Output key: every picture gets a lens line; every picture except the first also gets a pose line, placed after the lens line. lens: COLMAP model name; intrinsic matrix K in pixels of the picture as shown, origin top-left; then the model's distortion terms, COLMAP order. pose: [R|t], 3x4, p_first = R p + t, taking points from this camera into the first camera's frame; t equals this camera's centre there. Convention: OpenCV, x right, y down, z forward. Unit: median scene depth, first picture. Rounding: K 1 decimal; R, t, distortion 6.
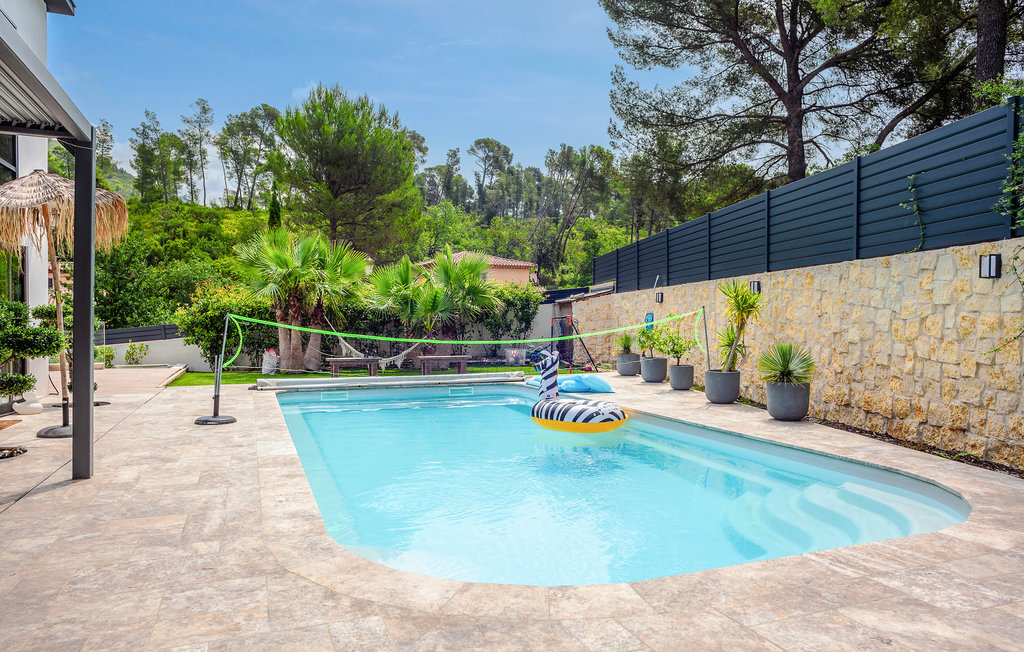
lens RADIAL K [[708.9, 0, 517.5], [0, 708.9, 316.0], [0, 0, 1]] dist [-0.079051, 0.070725]
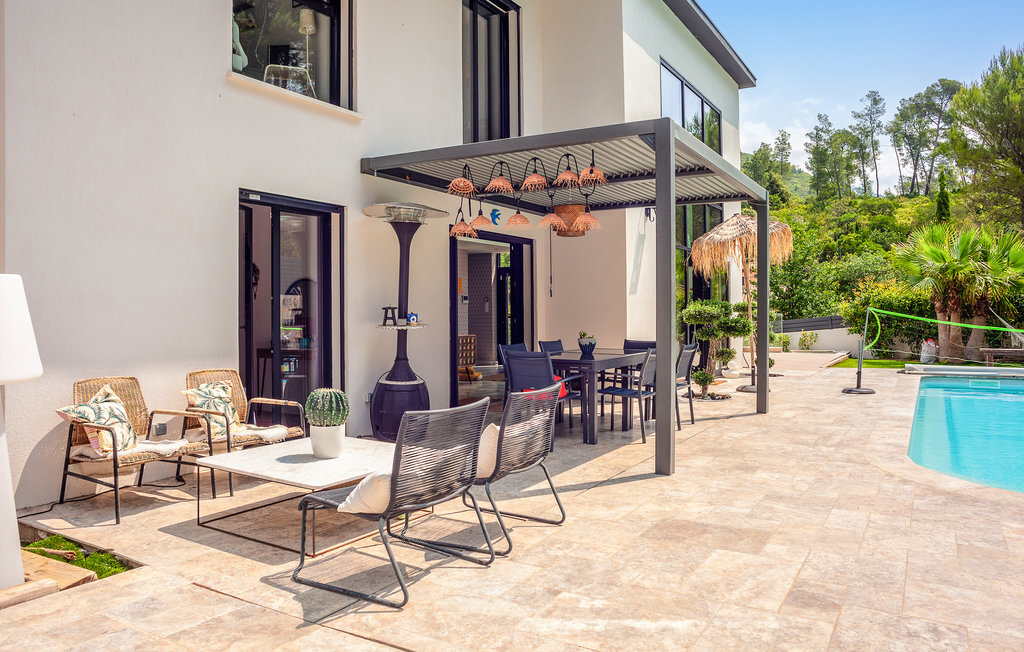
lens RADIAL K [[708.9, 0, 508.6], [0, 708.9, 316.2], [0, 0, 1]] dist [-0.079051, 0.070725]
pose [[0.610943, 0.001228, -0.791674, 0.088431], [0.008697, 0.999928, 0.008262, -0.001767], [0.791627, -0.011933, 0.610888, -0.133731]]
